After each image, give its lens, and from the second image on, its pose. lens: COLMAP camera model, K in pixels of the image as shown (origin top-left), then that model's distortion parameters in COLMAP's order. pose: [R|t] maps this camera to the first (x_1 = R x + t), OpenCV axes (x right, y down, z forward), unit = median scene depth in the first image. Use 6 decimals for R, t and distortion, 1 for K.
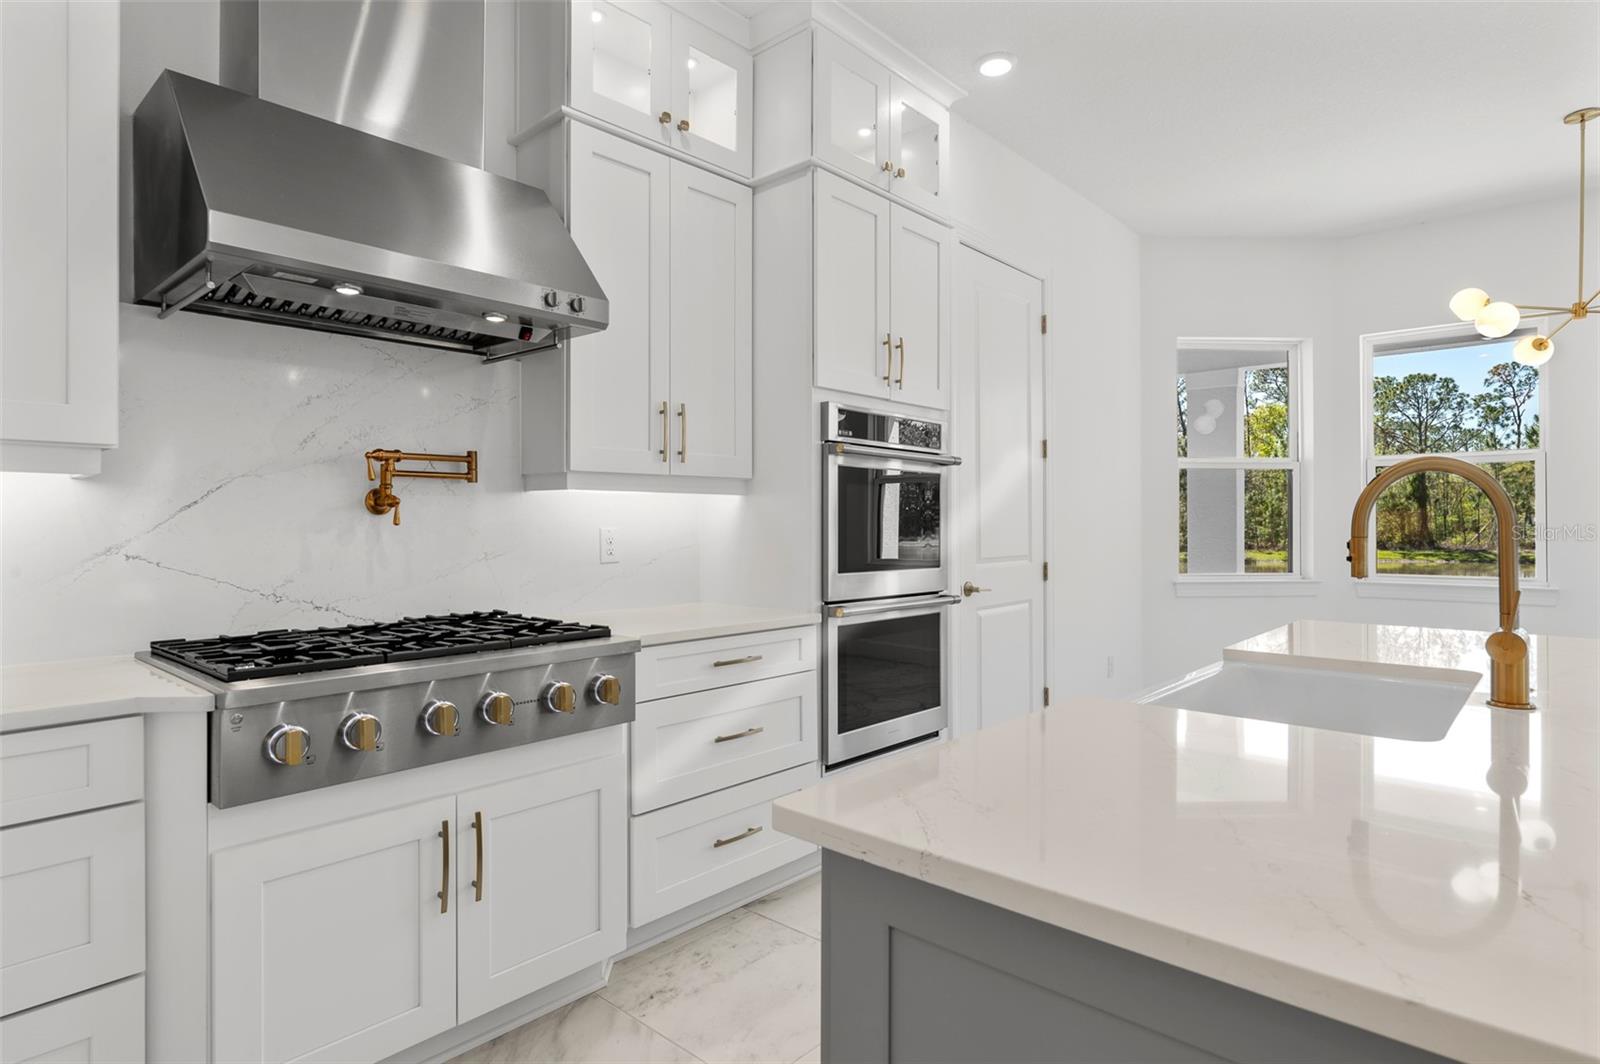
lens RADIAL K [[850.9, 0, 799.2], [0, 850.9, 518.3], [0, 0, 1]] dist [0.002664, 0.000304]
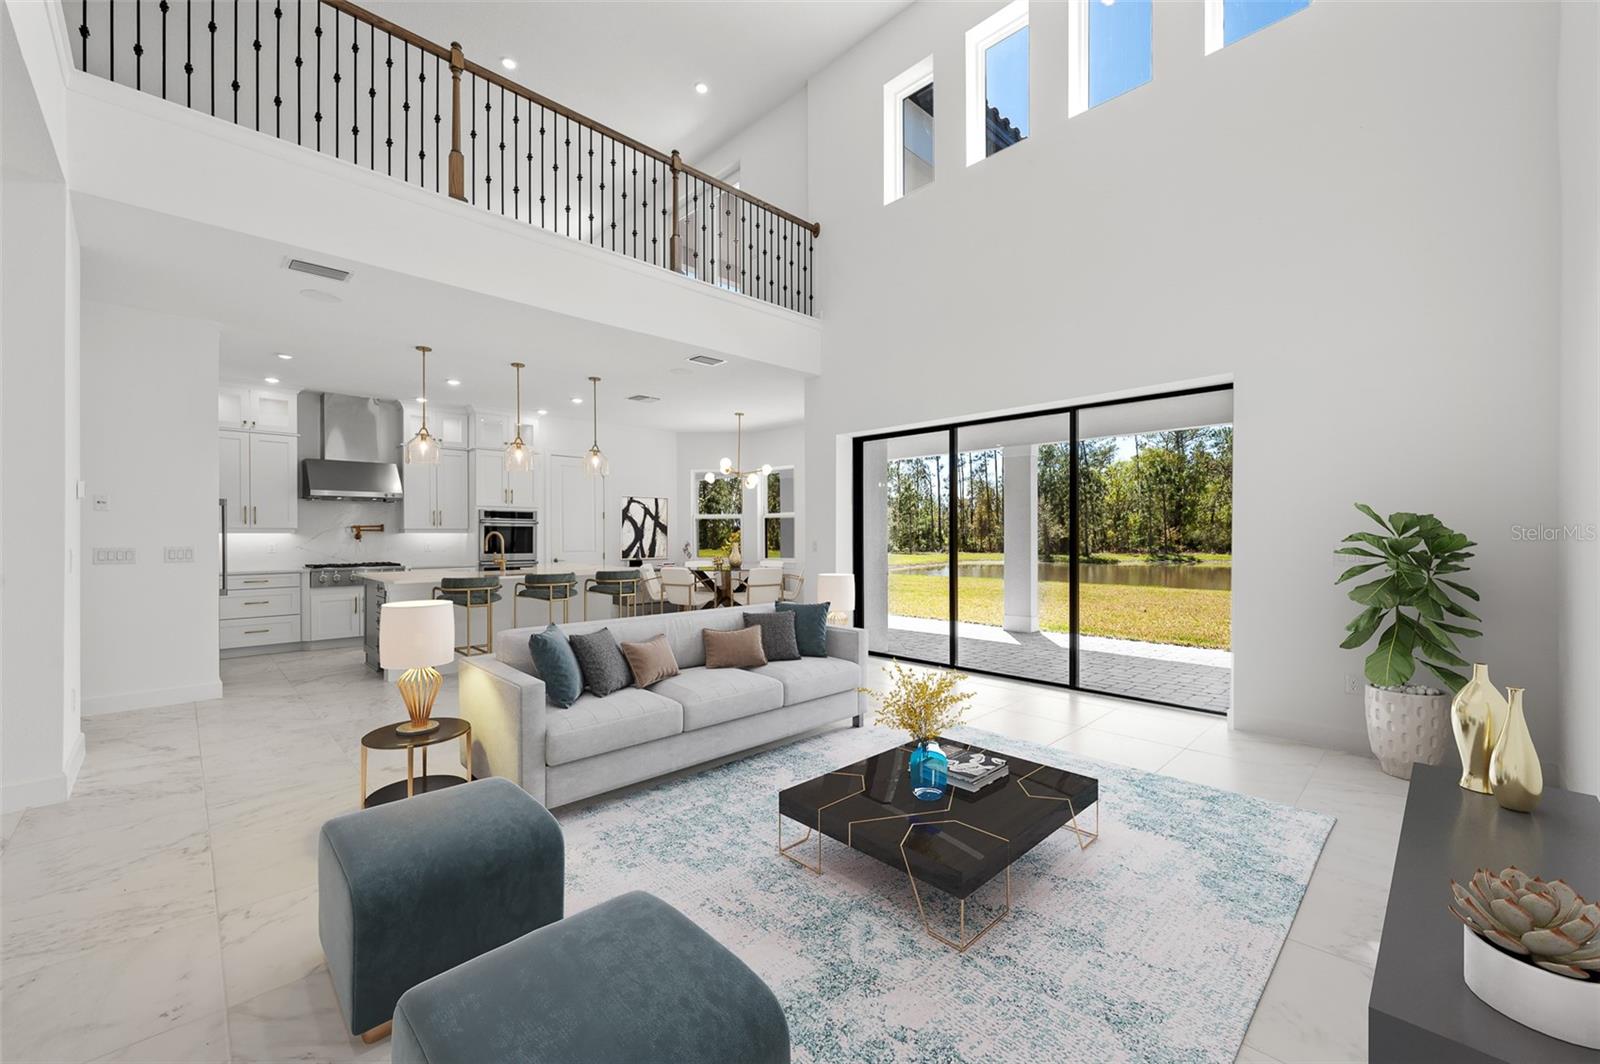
lens RADIAL K [[629.7, 0, 800.0], [0, 629.7, 532.0], [0, 0, 1]] dist [-0.002003, -0.000226]
pose [[0.998062, -0.004859, -0.062039, 1.729880], [0.004846, 0.999988, -0.000359, -0.027127], [0.062040, 0.000058, 0.998074, -1.833731]]
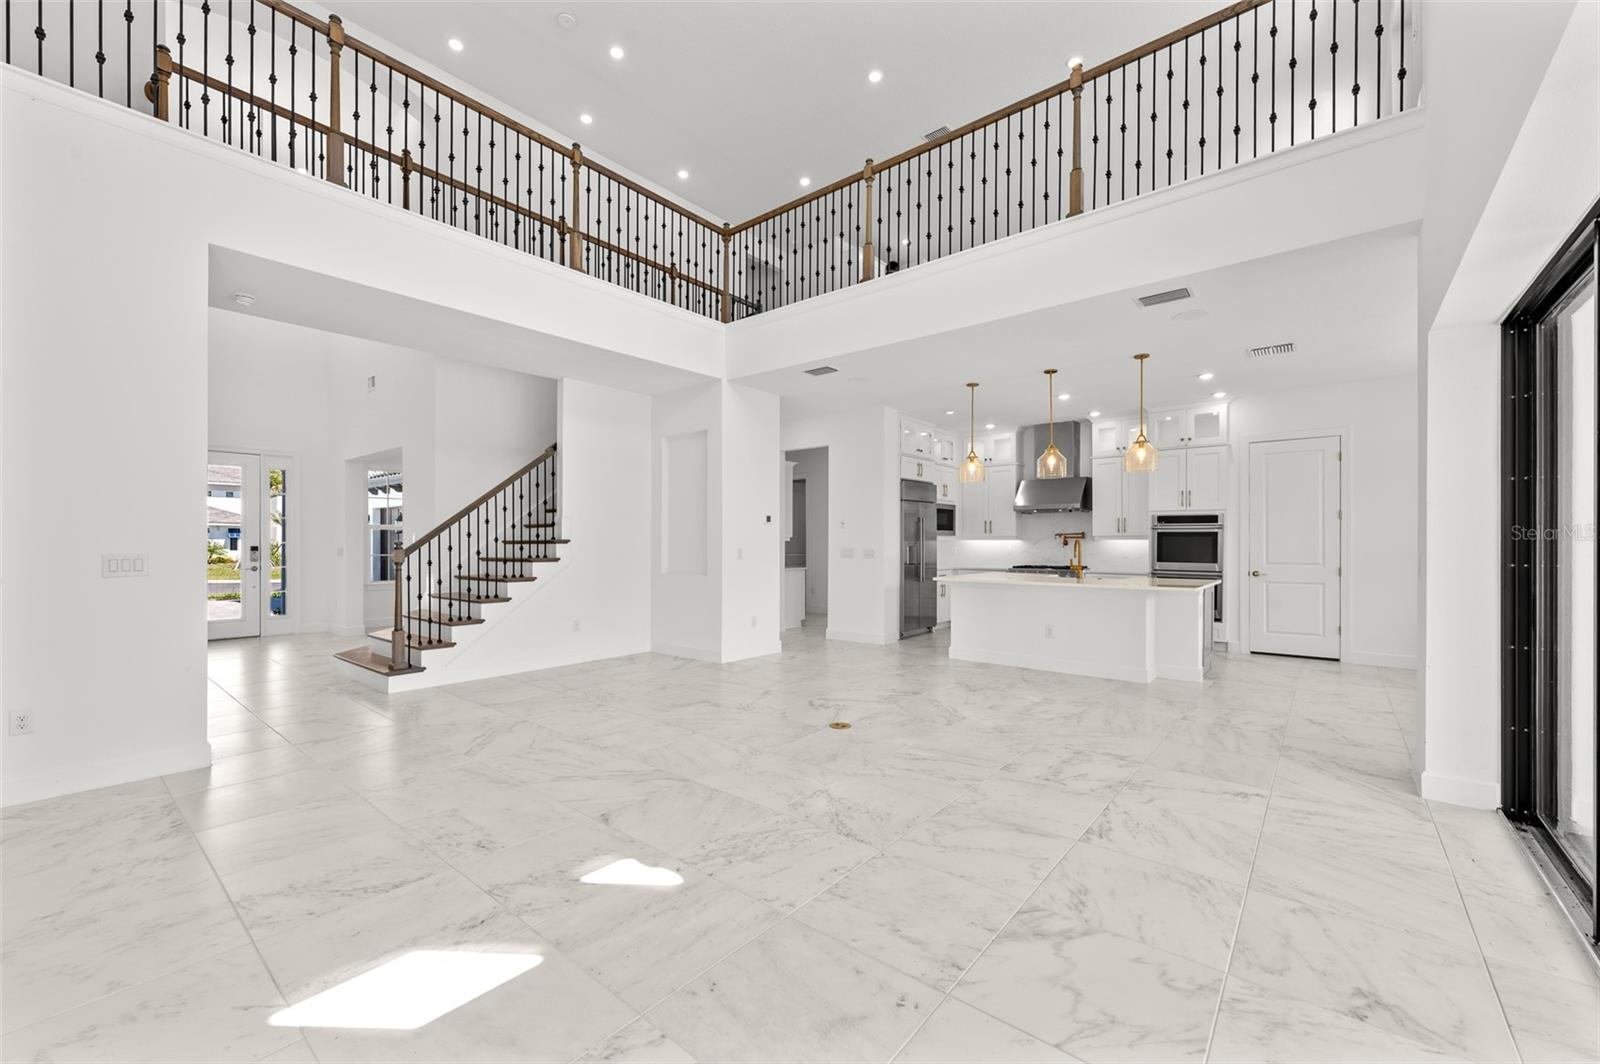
lens RADIAL K [[644.3, 0, 805.5], [0, 644.3, 545.6], [0, 0, 1]] dist [-0.000735, -0.000206]
pose [[0.047803, 0.003048, -0.998852, 2.828661], [0.003381, 0.999989, 0.003213, -0.019124], [0.998851, -0.003531, 0.047793, -0.640659]]
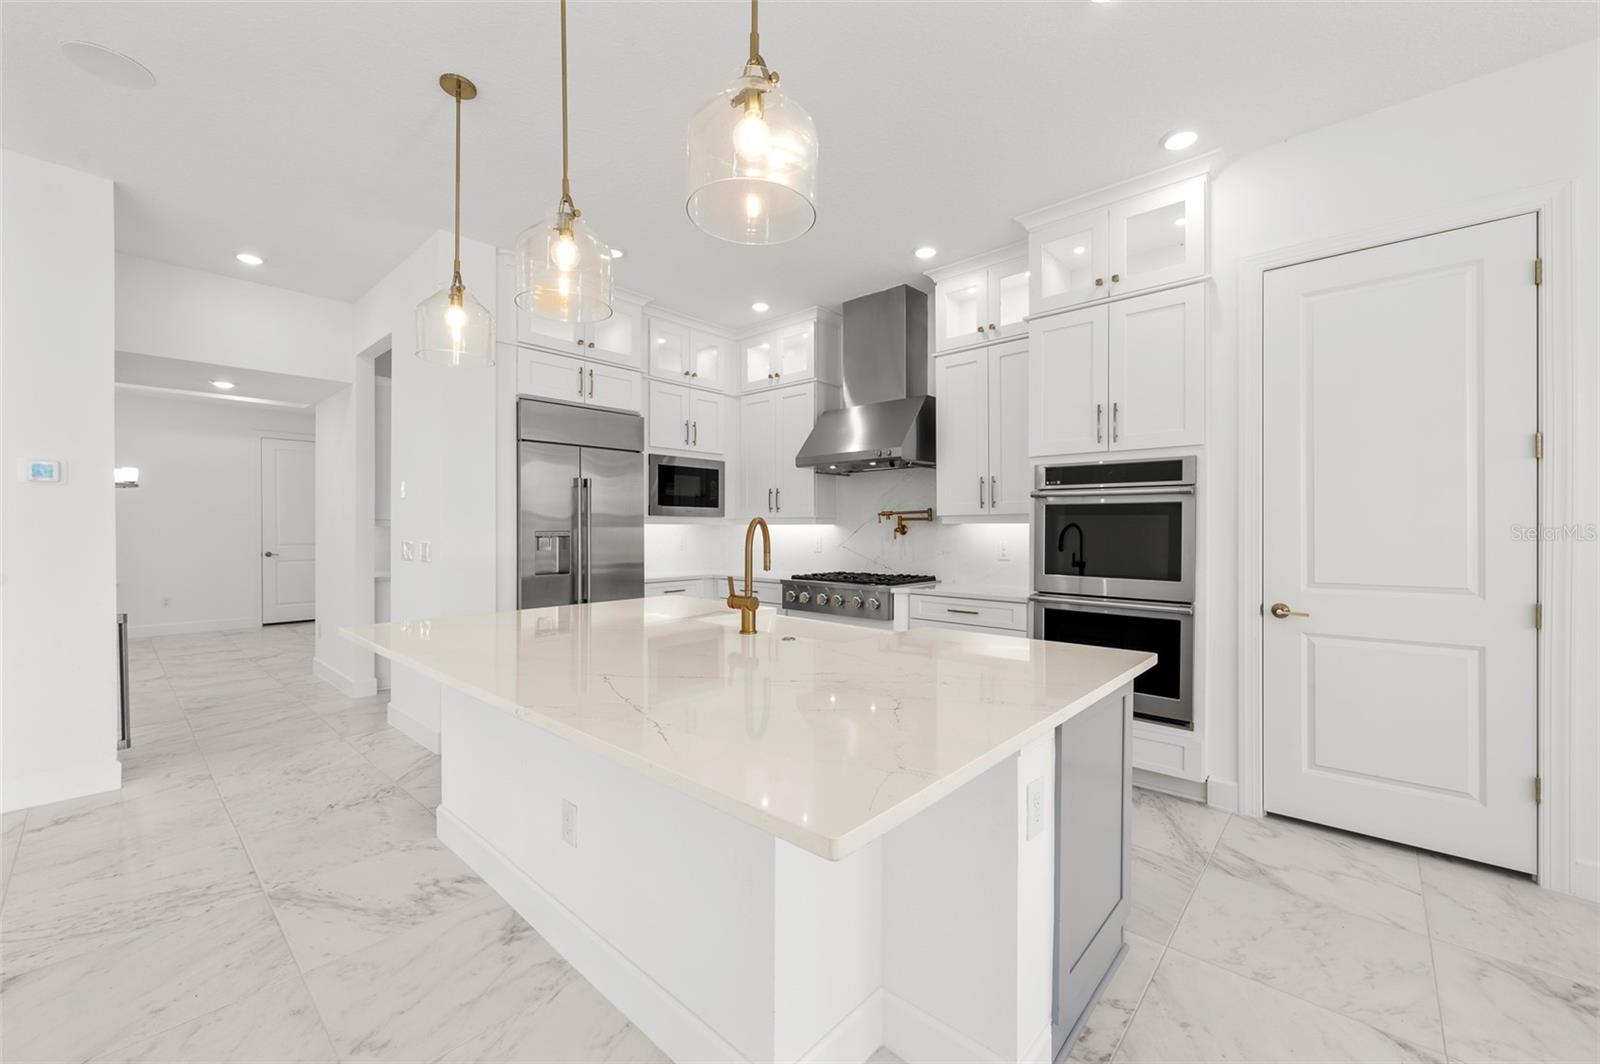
lens RADIAL K [[629.7, 0, 800.0], [0, 629.7, 532.0], [0, 0, 1]] dist [-0.002003, -0.000226]
pose [[0.001001, 0.003963, -0.999992, 1.258175], [0.003205, 0.999987, 0.003966, -0.018912], [0.999994, -0.003209, 0.000988, 0.580945]]
